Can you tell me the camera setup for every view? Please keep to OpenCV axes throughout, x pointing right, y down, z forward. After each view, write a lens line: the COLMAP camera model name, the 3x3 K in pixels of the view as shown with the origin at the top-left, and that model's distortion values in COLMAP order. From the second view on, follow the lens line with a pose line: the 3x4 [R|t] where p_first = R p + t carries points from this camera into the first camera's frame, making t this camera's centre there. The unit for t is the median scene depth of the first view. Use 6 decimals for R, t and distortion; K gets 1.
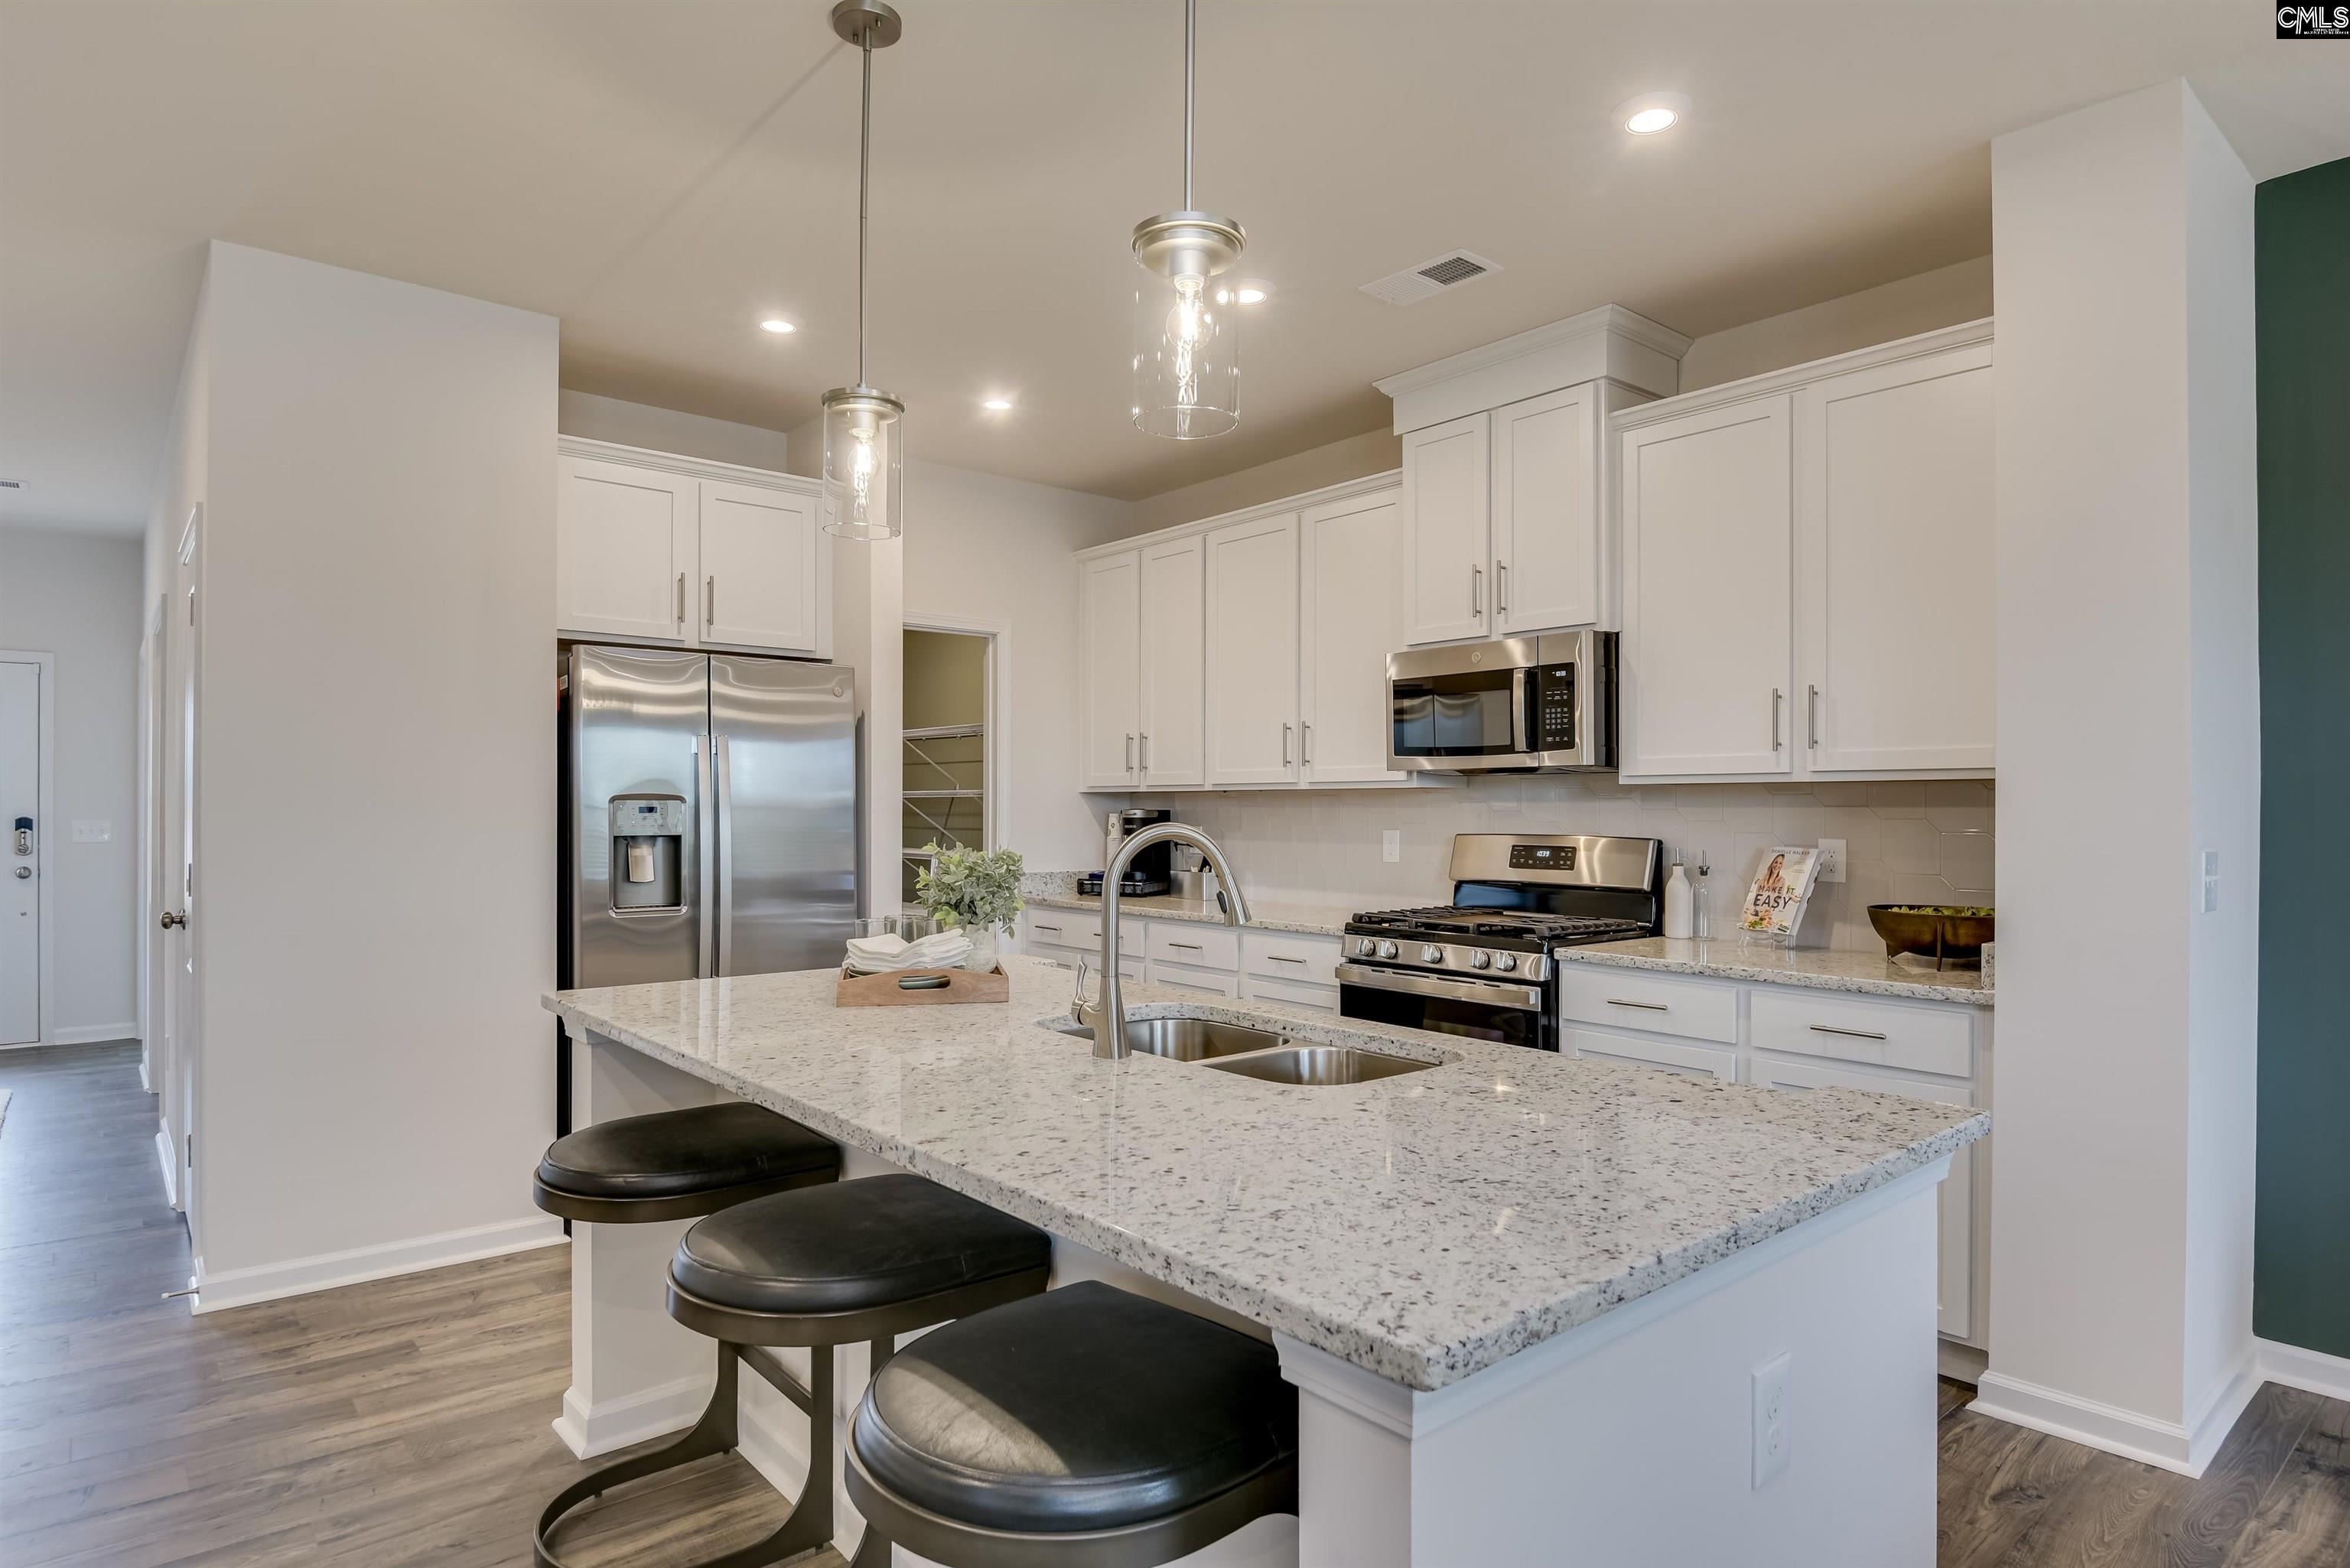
lens RADIAL K [[1298.6, 0, 1175.0], [0, 1298.6, 784.0], [0, 0, 1]] dist [-0.002988, -0.001131]
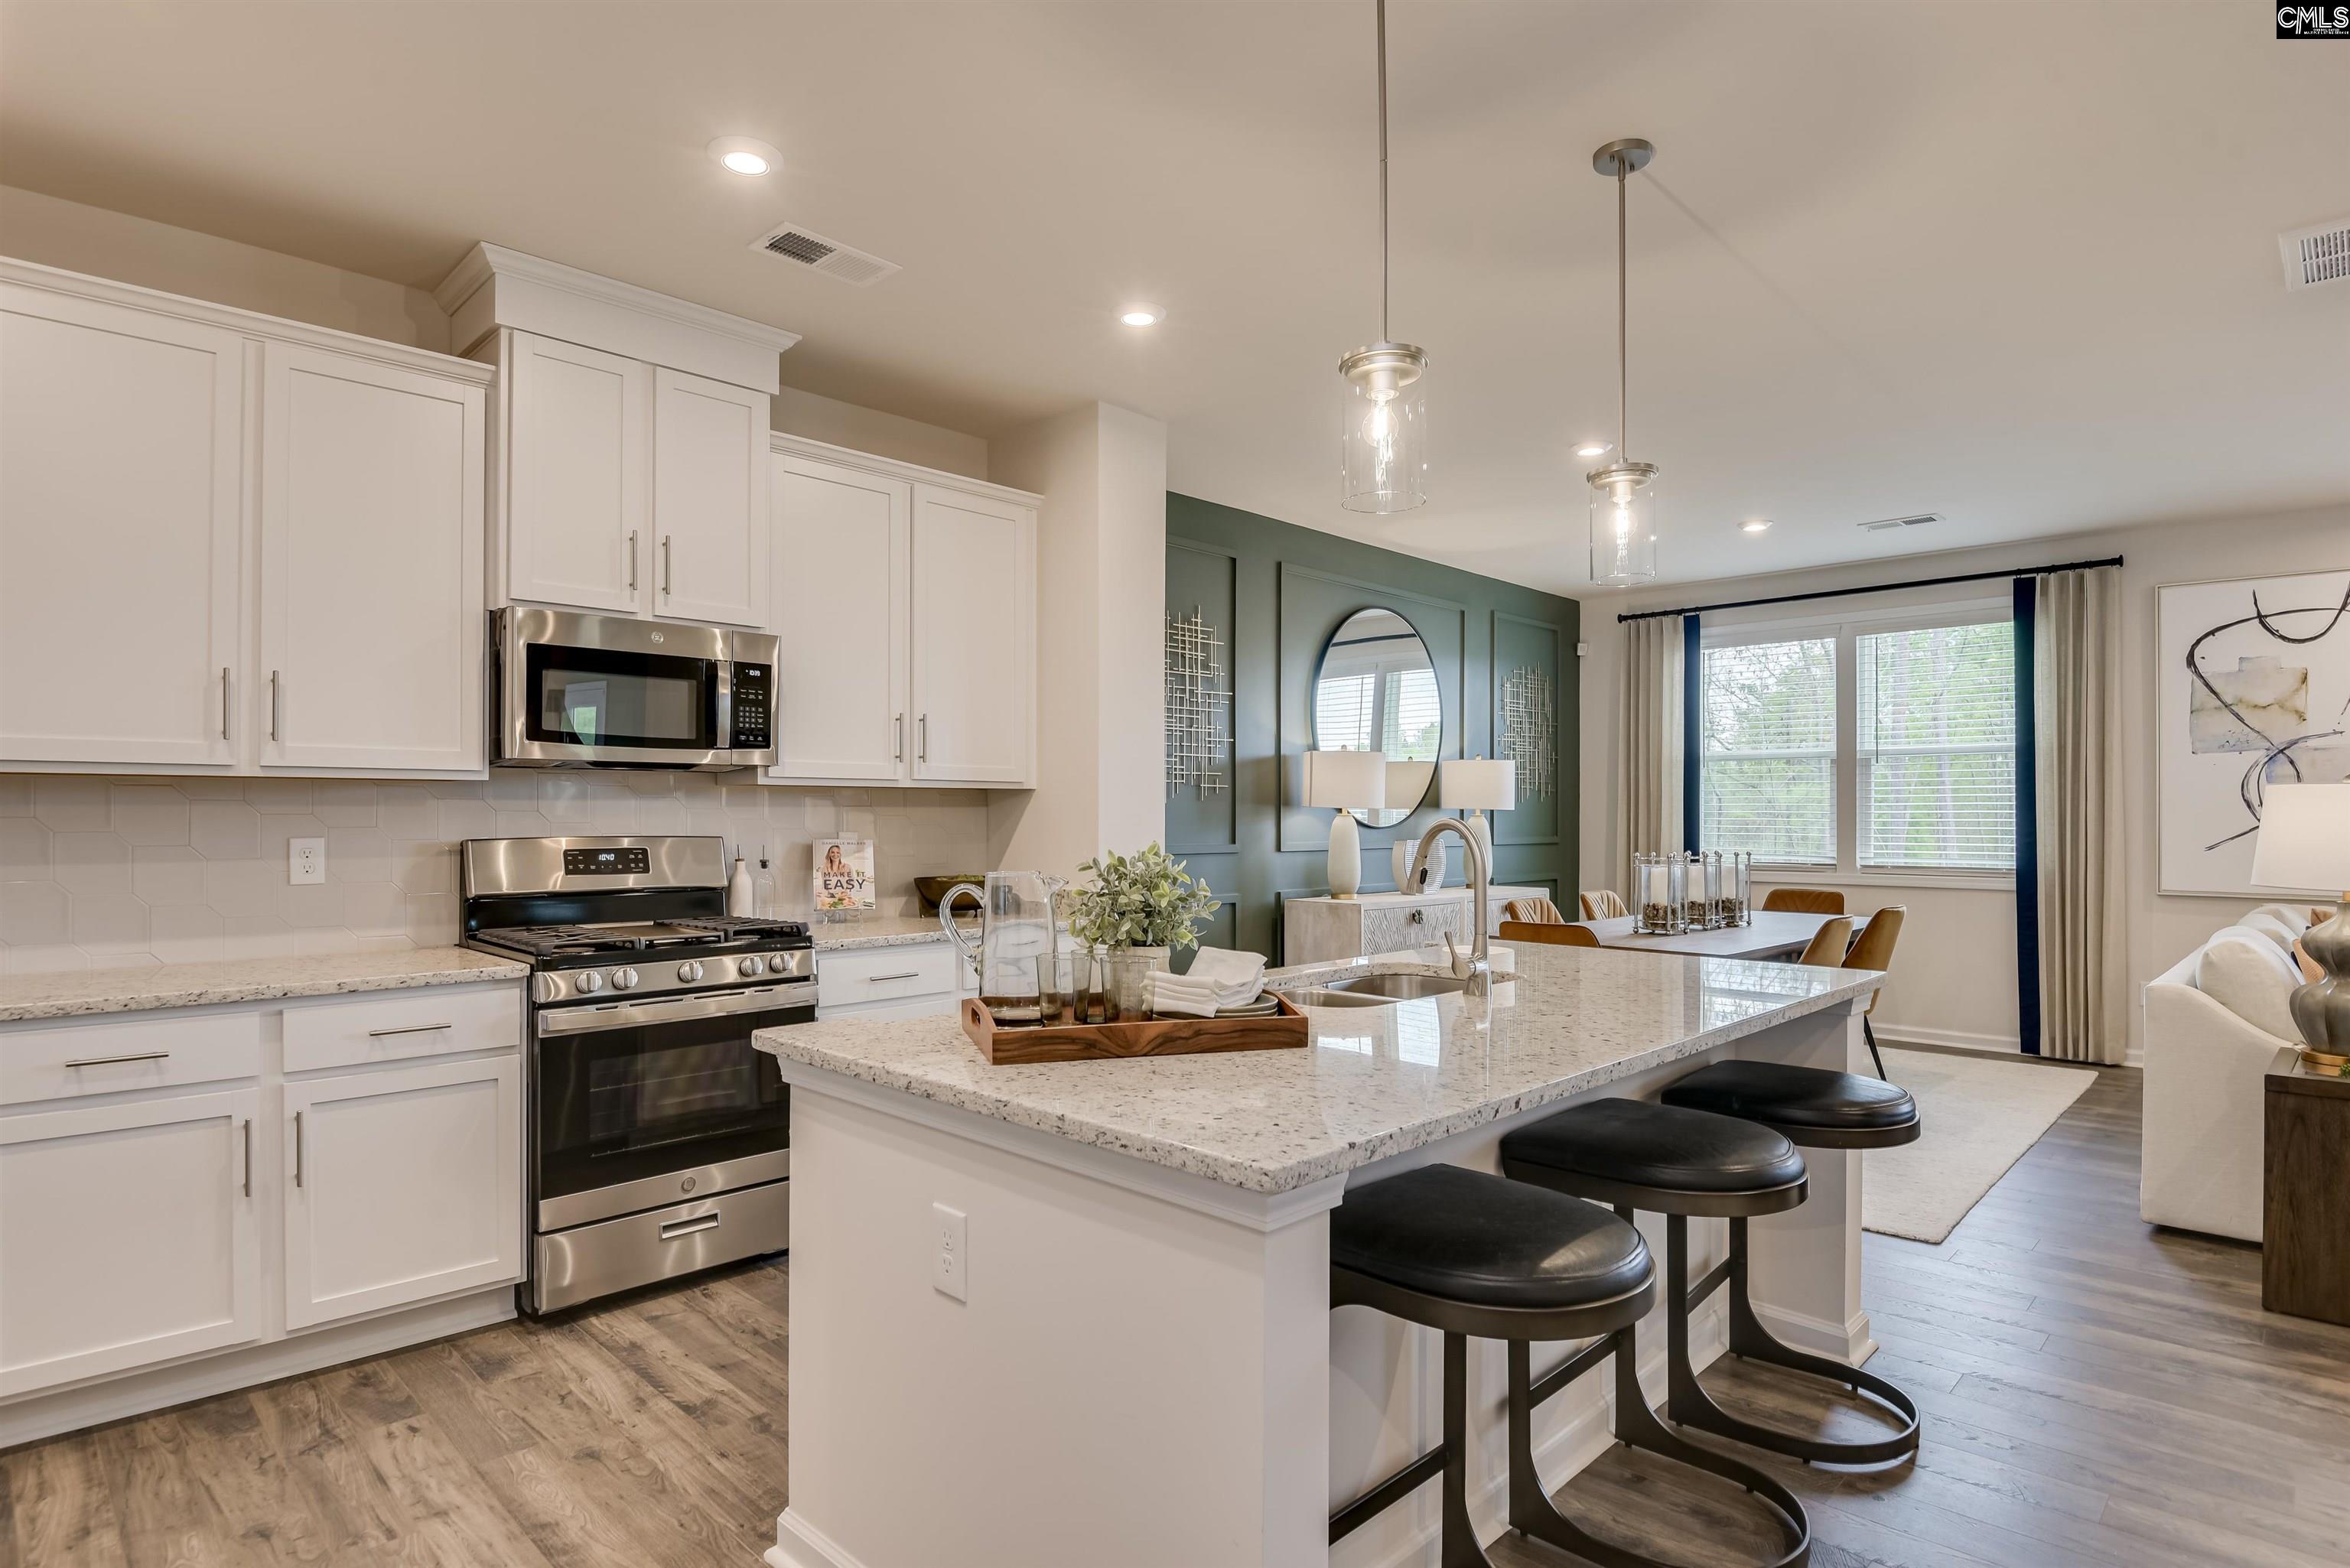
lens RADIAL K [[1241.1, 0, 1172.1], [0, 1241.1, 797.4], [0, 0, 1]] dist [-0.041600, -0.000379]
pose [[-0.107280, 0.007085, 0.994204, -0.674549], [-0.019352, 0.999770, -0.009213, 0.013286], [-0.994040, -0.020228, -0.107118, 0.768042]]
